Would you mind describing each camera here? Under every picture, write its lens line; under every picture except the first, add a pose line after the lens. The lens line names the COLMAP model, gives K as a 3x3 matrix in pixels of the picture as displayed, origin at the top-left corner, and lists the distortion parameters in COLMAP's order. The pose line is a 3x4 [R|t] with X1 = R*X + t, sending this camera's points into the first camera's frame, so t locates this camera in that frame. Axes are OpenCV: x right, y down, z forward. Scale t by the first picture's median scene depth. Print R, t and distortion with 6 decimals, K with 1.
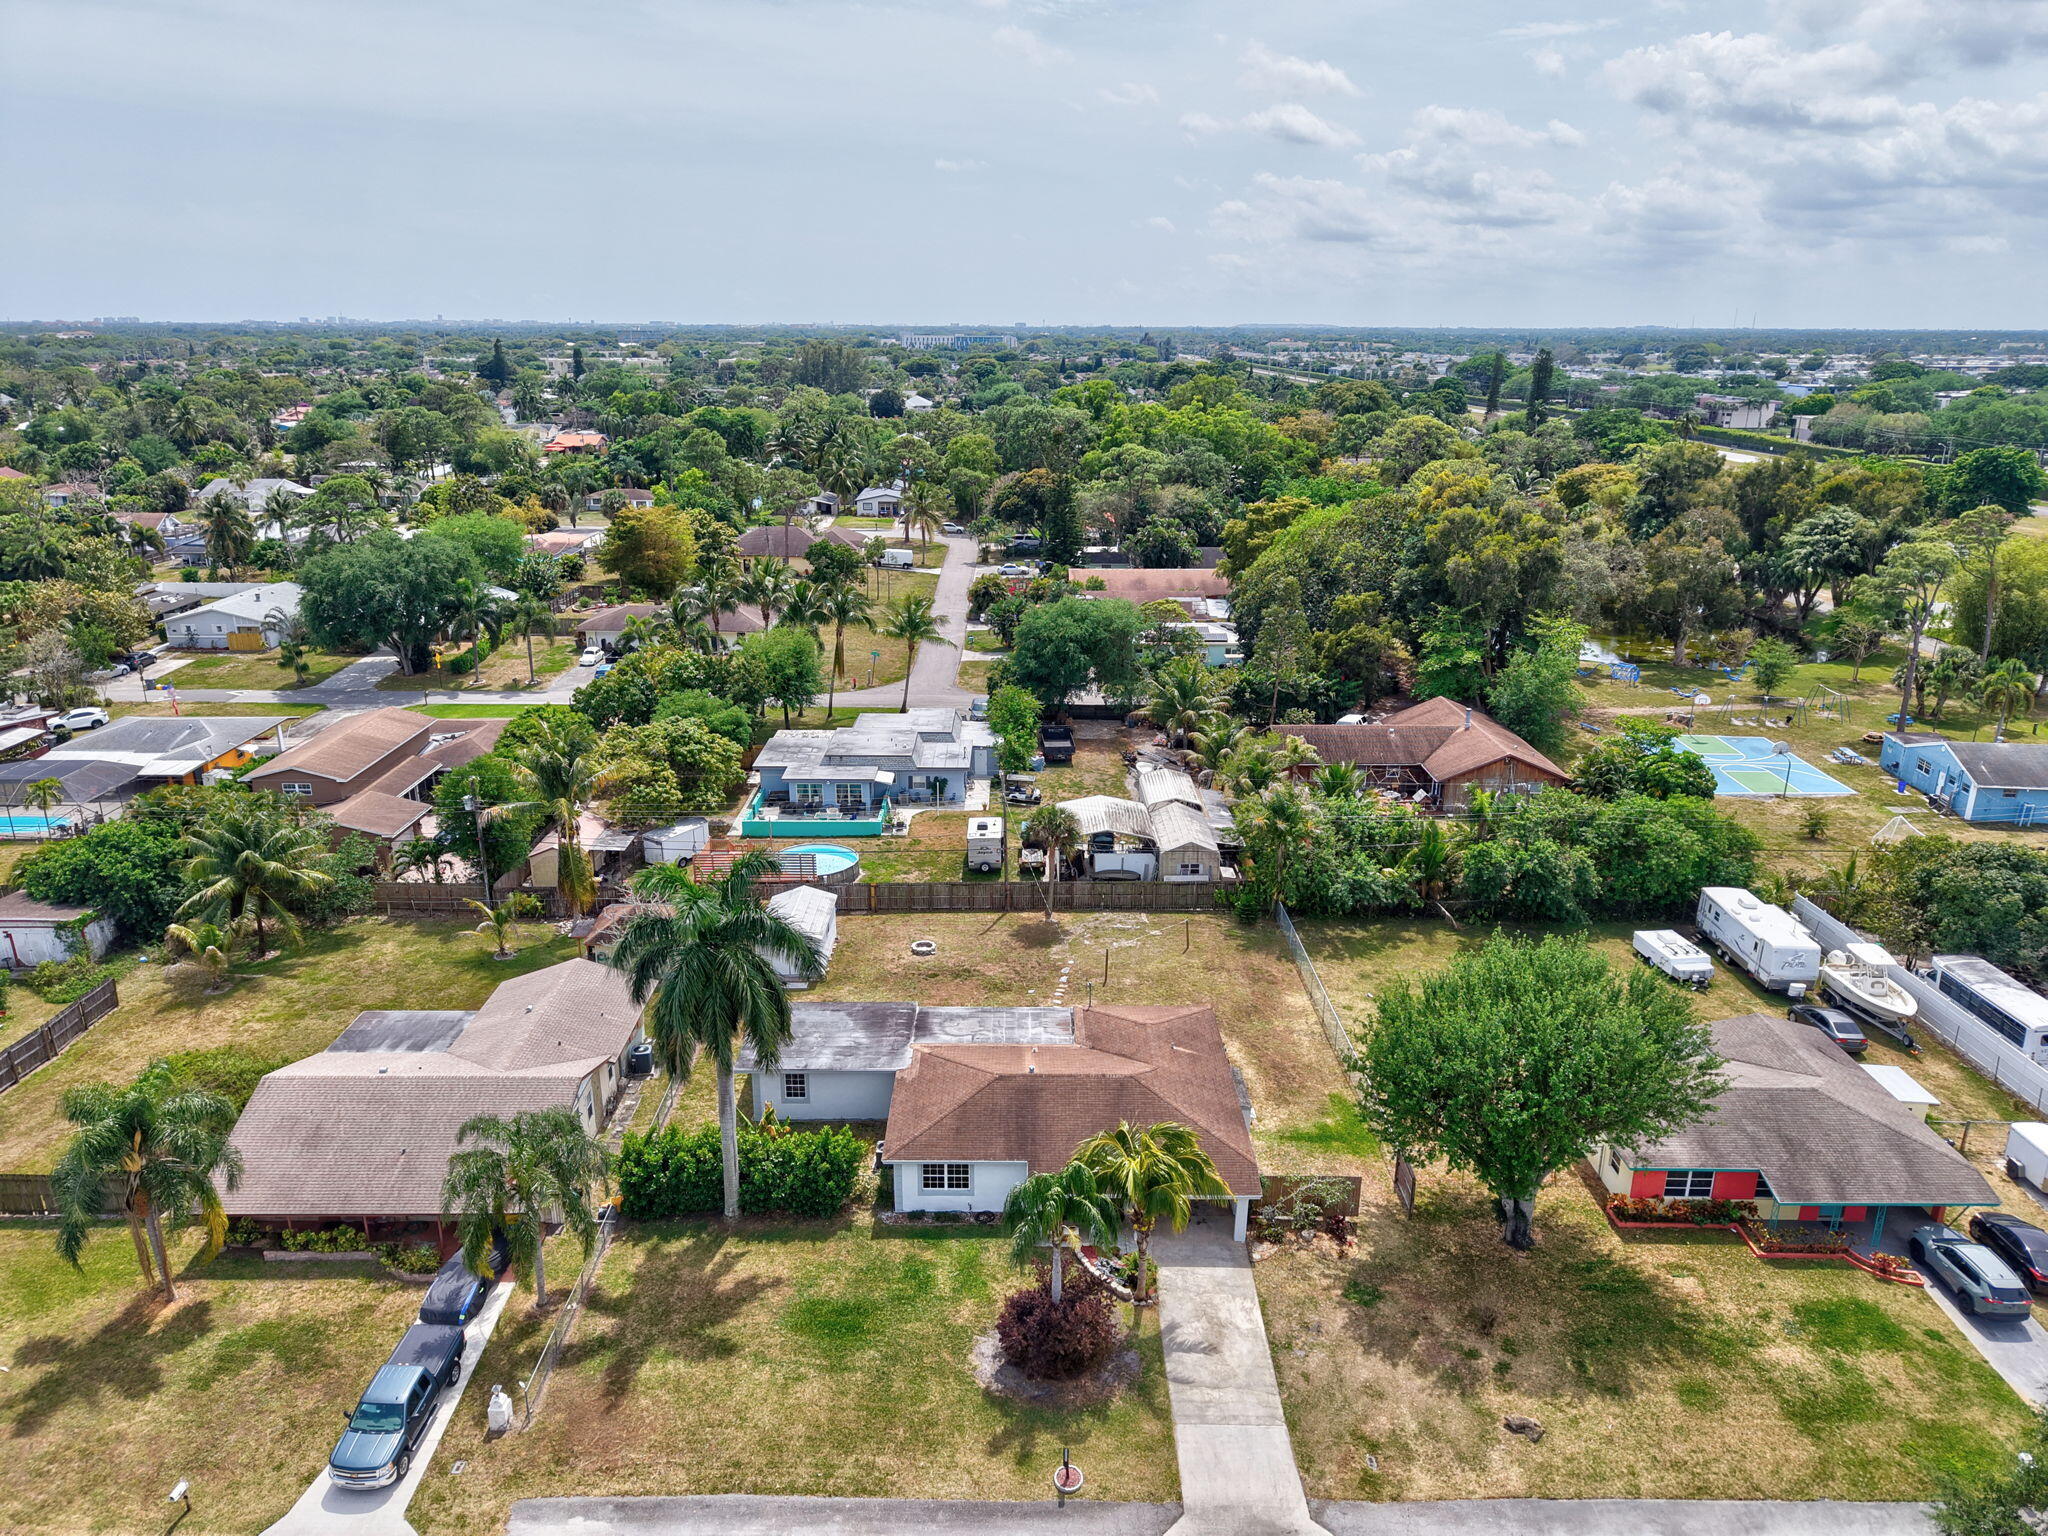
lens RADIAL K [[1369.8, 0, 1024.2], [0, 1369.8, 772.3], [0, 0, 1]] dist [0.019478, -0.016370]
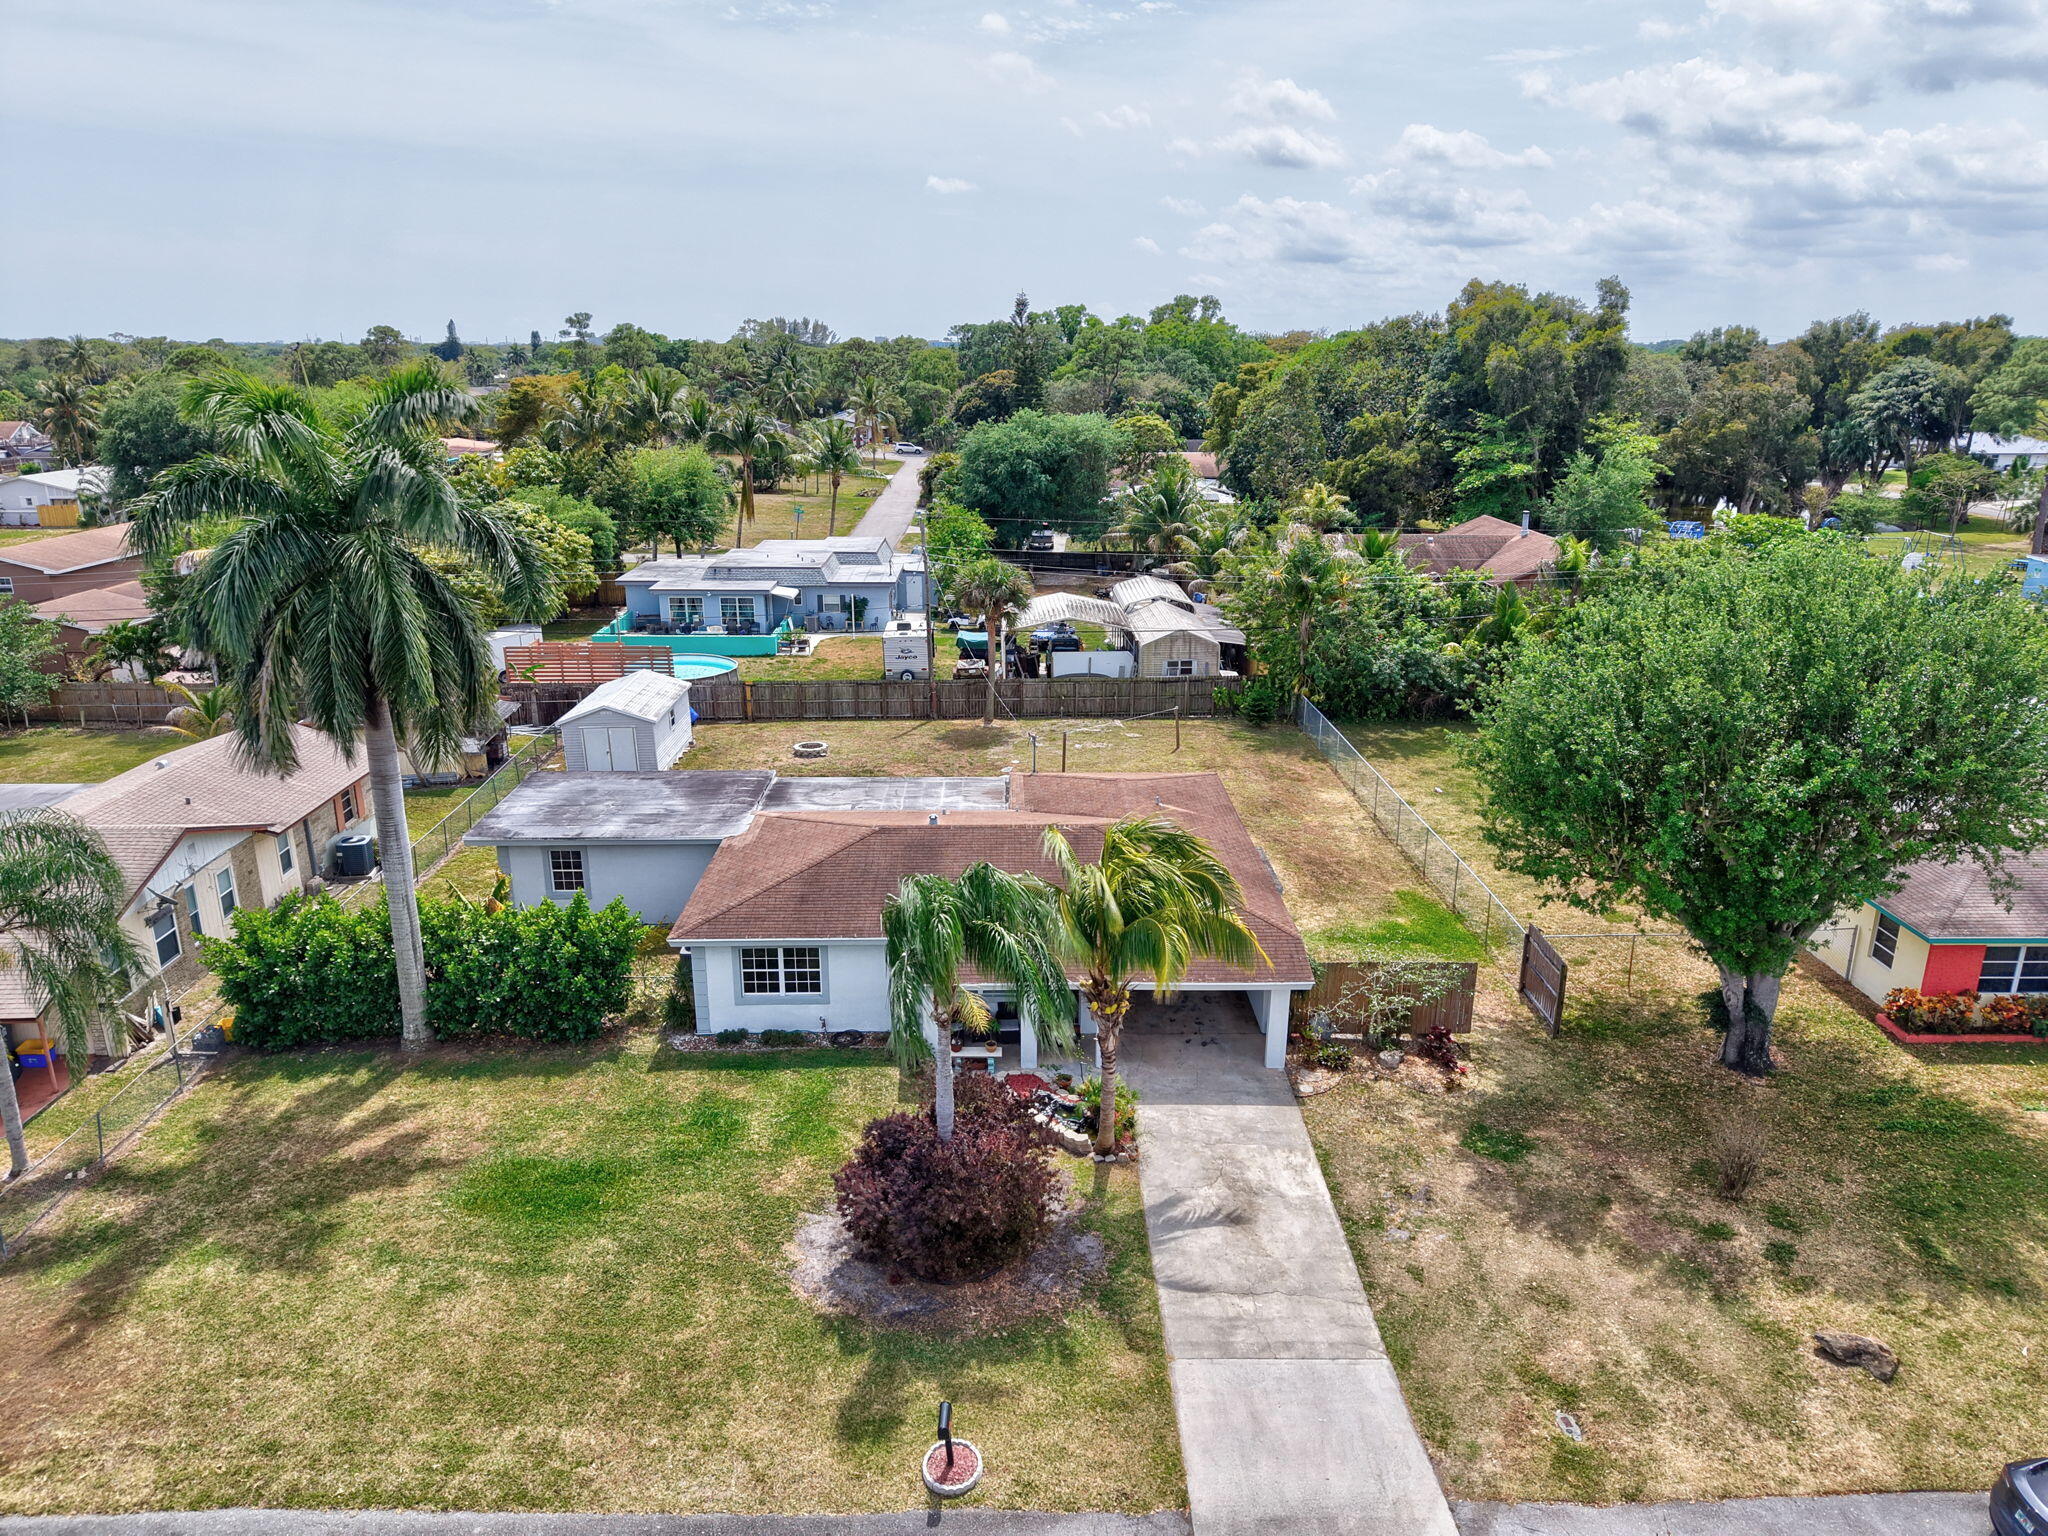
lens RADIAL K [[1369.8, 0, 1030.2], [0, 1369.8, 765.6], [0, 0, 1]] dist [0.019478, -0.016370]
pose [[0.999819, -0.005135, 0.018340, 0.040986], [0.005519, 0.999765, -0.020944, 0.220364], [-0.018229, 0.021042, 0.999612, 0.405953]]
